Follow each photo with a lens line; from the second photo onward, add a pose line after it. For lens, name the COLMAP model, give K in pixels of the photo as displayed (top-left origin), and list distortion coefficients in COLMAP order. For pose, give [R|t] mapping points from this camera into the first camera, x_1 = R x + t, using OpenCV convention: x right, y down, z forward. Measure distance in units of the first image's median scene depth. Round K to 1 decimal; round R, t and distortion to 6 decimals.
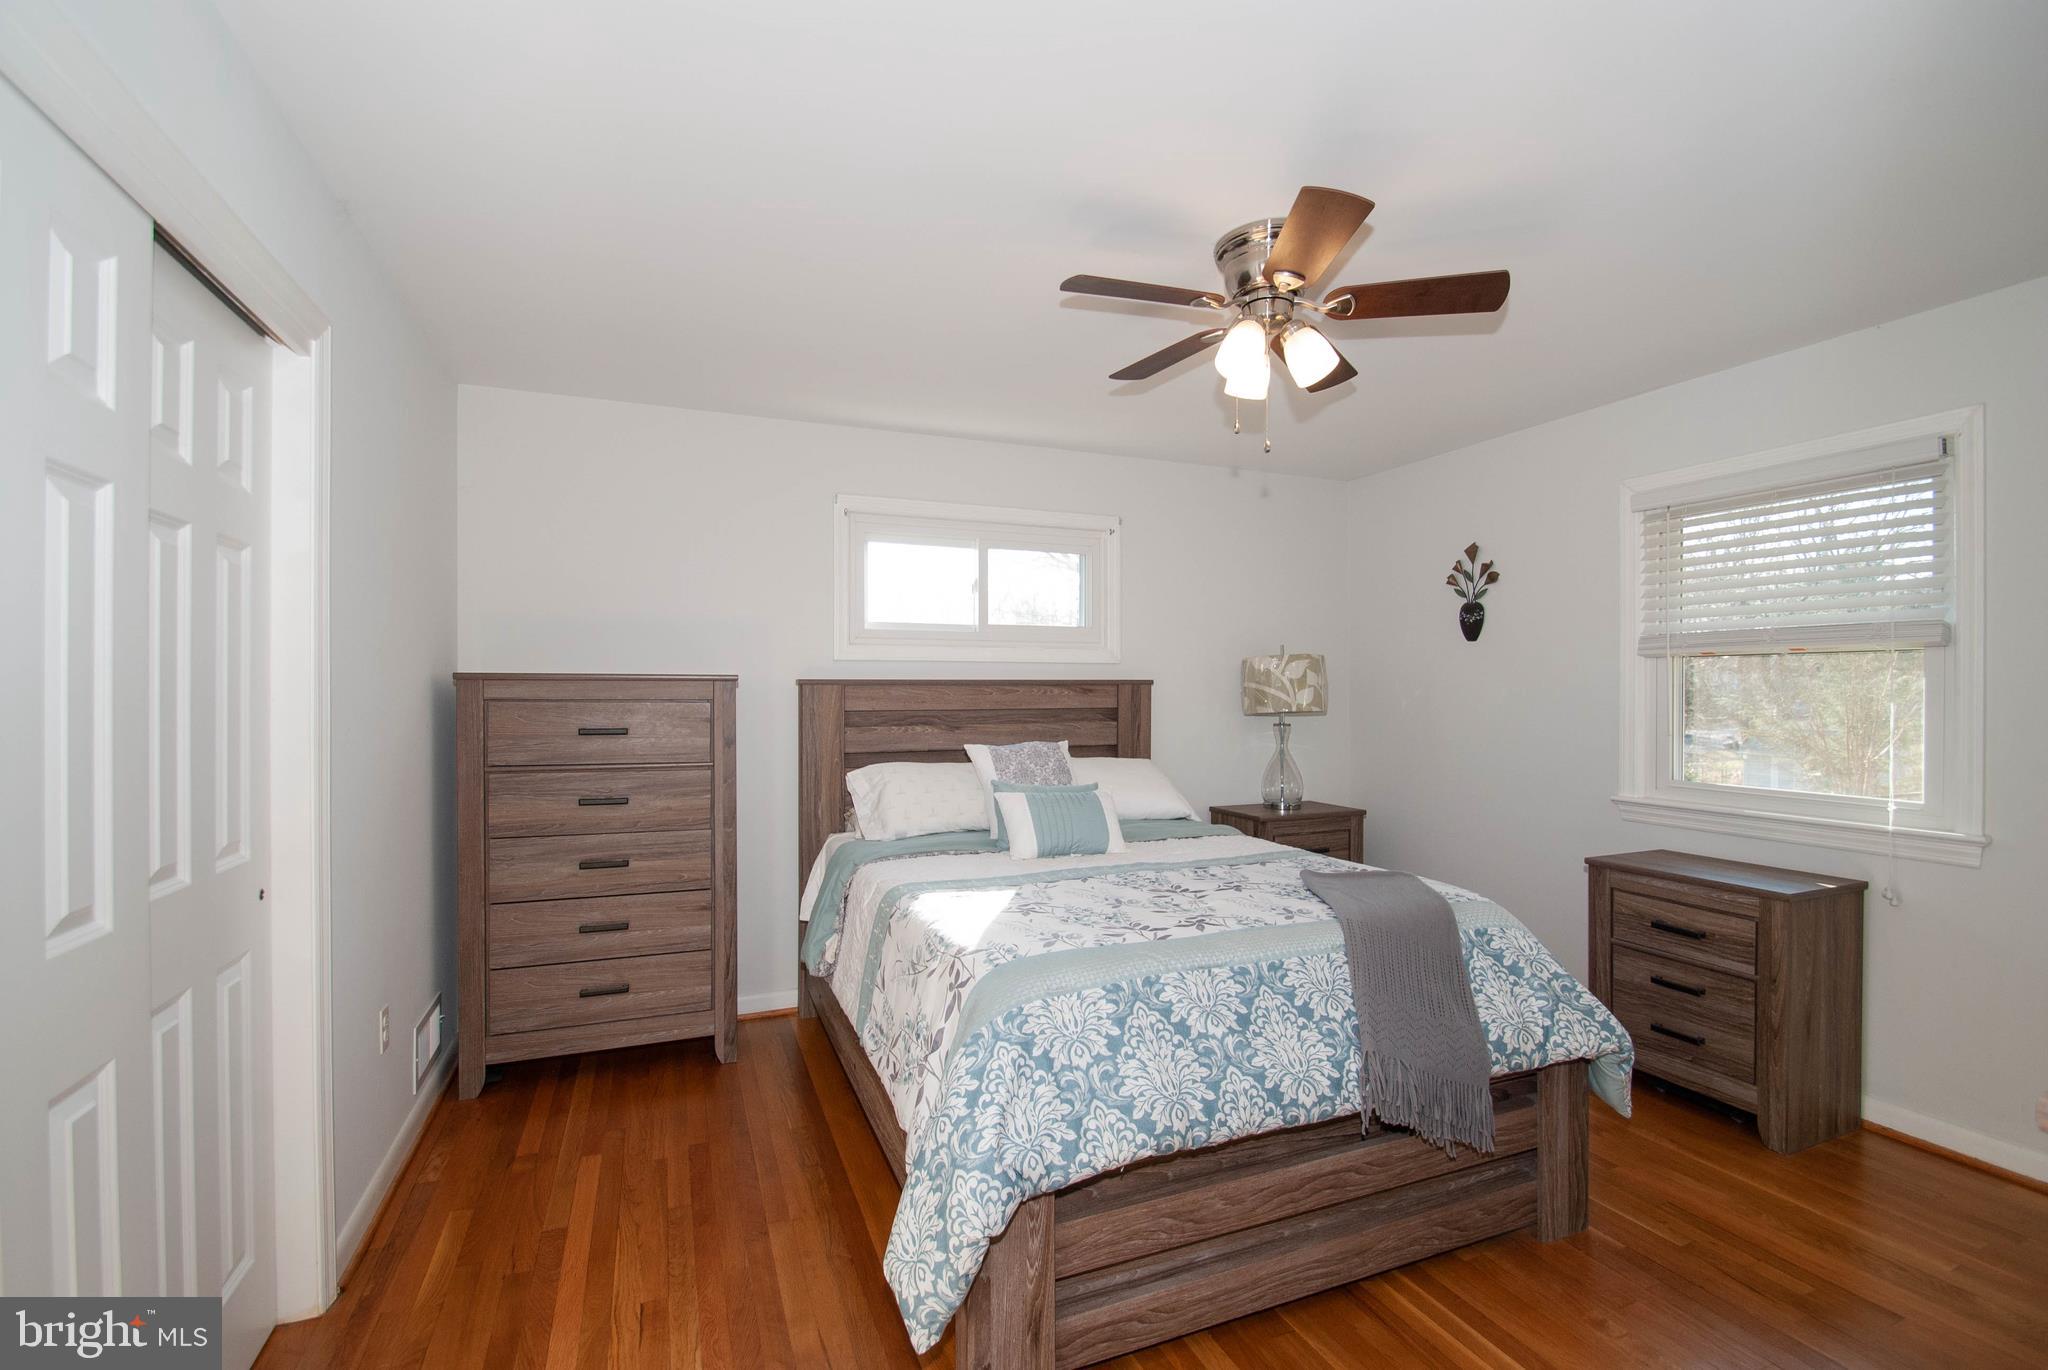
lens RADIAL K [[902.0, 0, 1026.0], [0, 902.0, 689.1], [0, 0, 1]] dist [0.013362, -0.018907]
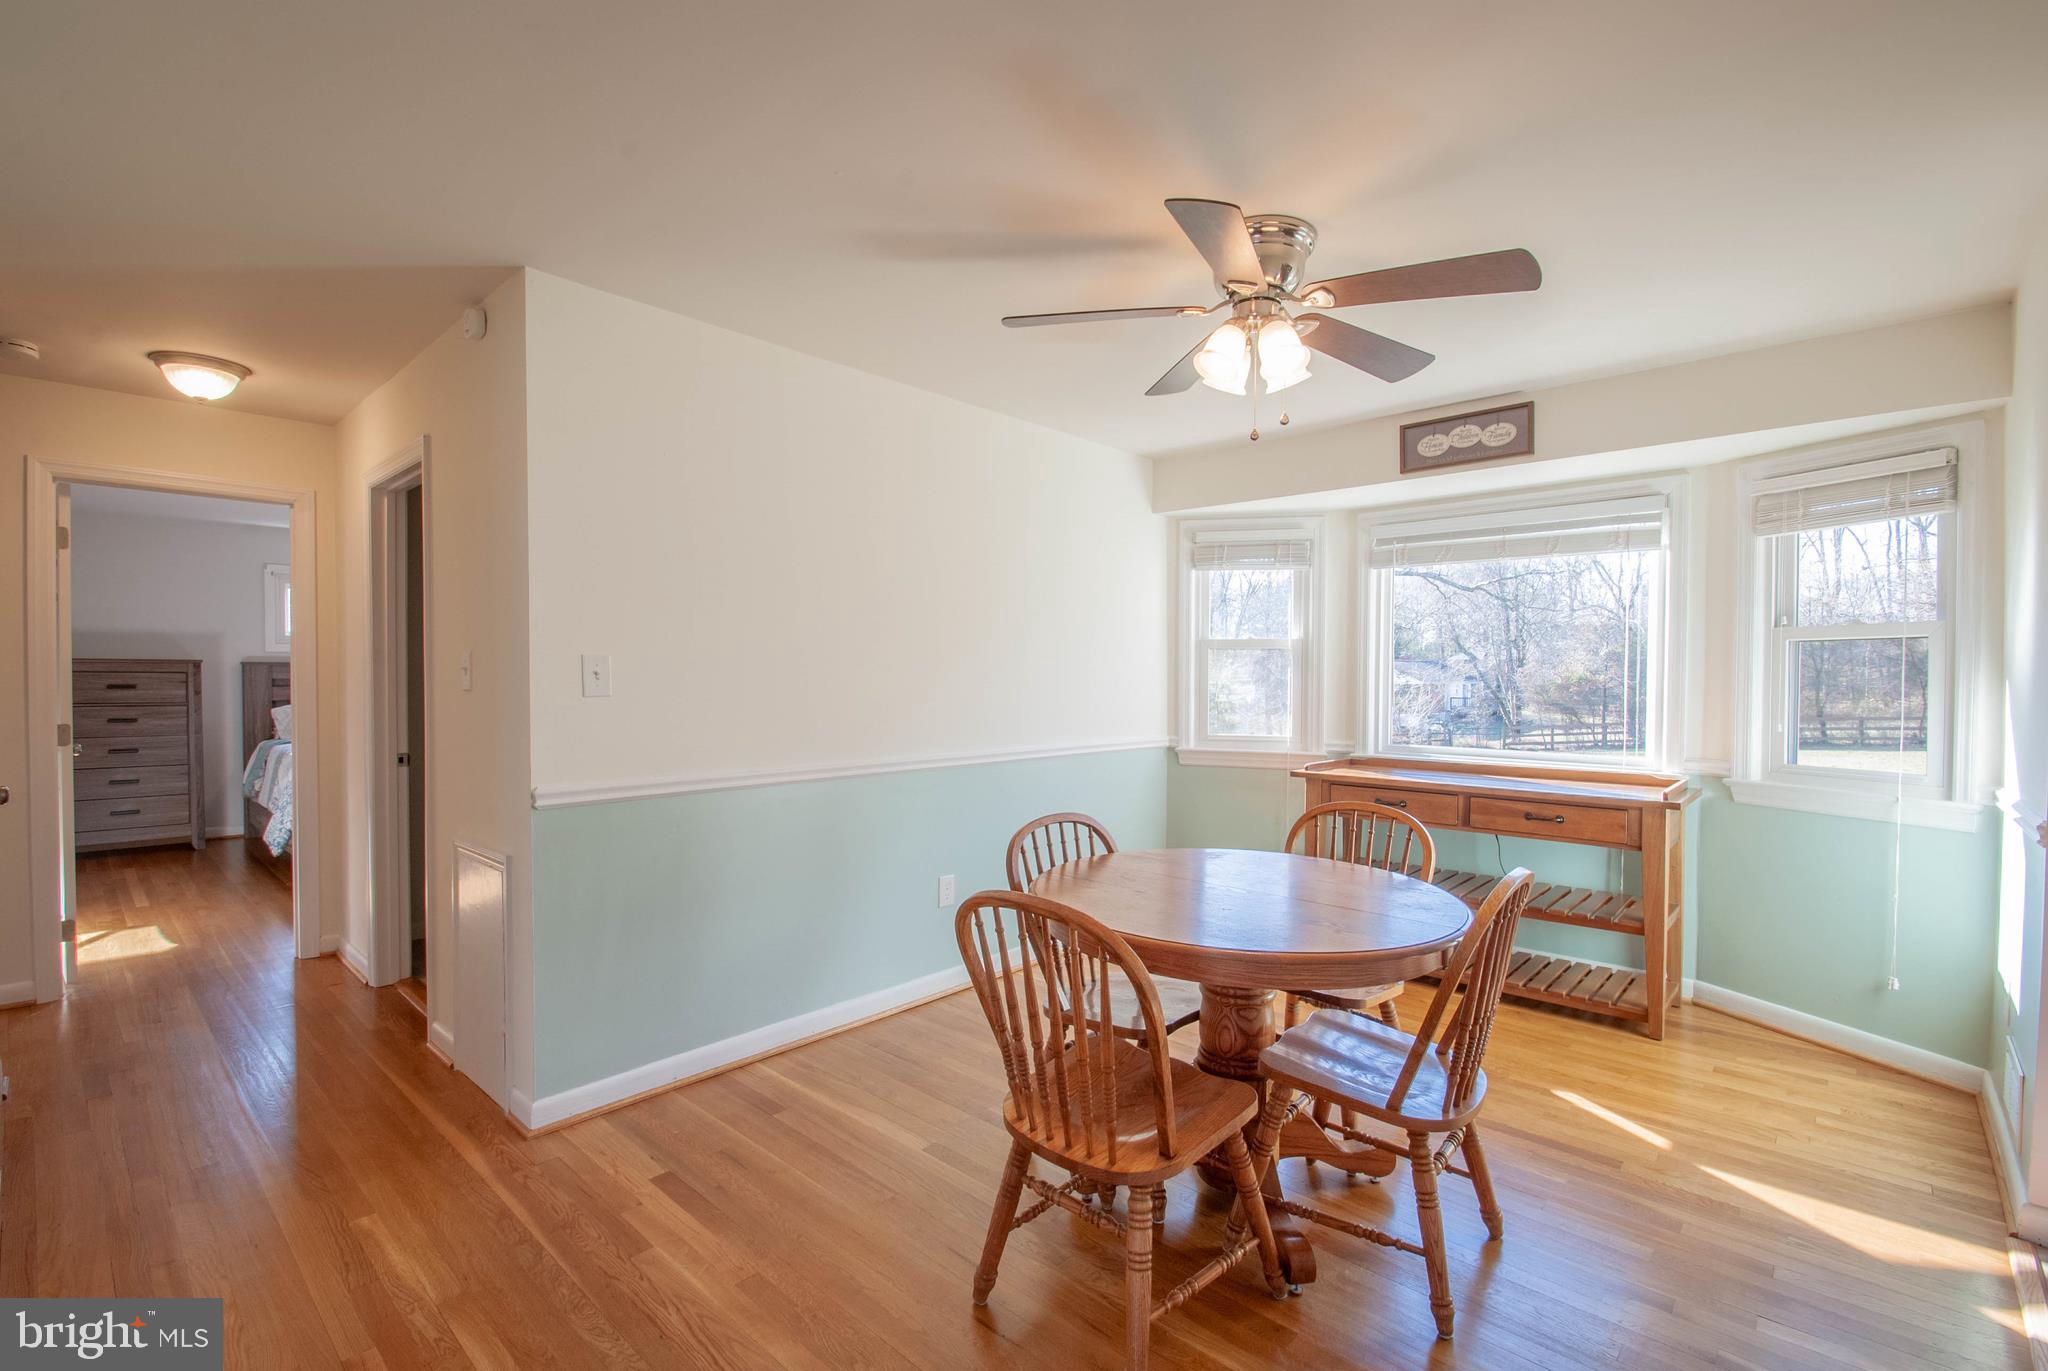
lens RADIAL K [[902.0, 0, 1026.0], [0, 902.0, 689.6], [0, 0, 1]] dist [0.013362, -0.018907]
pose [[0.904968, -0.010058, 0.425362, 0.505175], [0.001054, 0.999770, 0.021399, 0.009484], [-0.425479, -0.018917, 0.904771, -1.649434]]
